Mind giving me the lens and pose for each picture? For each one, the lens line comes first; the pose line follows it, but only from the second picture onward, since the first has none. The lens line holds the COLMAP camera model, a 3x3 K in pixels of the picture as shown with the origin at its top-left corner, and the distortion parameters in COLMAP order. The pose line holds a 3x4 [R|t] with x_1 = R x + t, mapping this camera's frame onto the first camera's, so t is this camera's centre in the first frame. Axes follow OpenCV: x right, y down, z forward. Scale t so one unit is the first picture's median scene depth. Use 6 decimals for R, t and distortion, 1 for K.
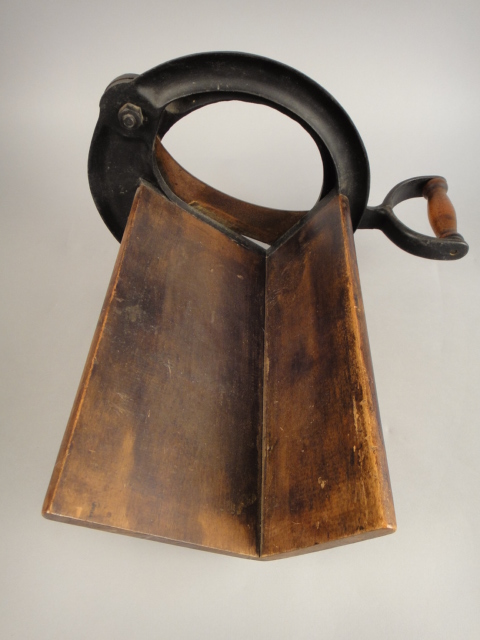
lens RADIAL K [[464.6, 0, 243.4], [0, 464.6, 320.5], [0, 0, 1]] dist [0.027355, 0.009373]
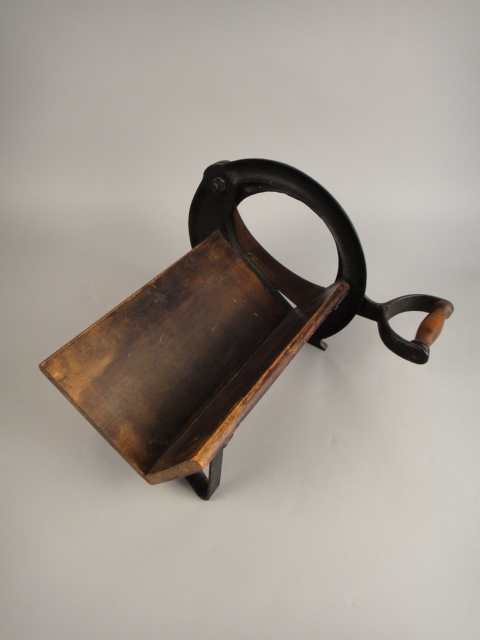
lens RADIAL K [[464.6, 0, 238.1], [0, 464.6, 320.7], [0, 0, 1]] dist [0.027355, 0.009373]
pose [[0.858411, 0.354378, -0.370873, 0.538212], [-0.414348, 0.905246, -0.094052, 0.081310], [0.302401, 0.234406, 0.923909, -0.284651]]
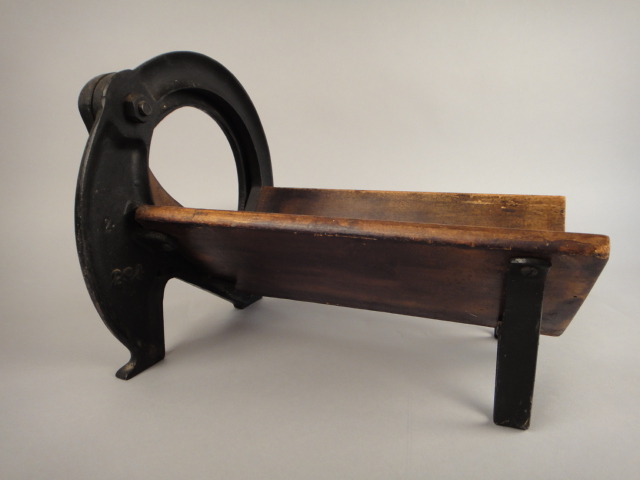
lens RADIAL K [[464.6, 0, 318.6], [0, 464.6, 241.6], [0, 0, 1]] dist [0.027355, 0.009373]
pose [[0.313533, -0.191006, 0.930169, -0.954634], [0.745245, 0.656556, -0.116379, 0.065028], [-0.588479, 0.729692, 0.348198, 0.675275]]
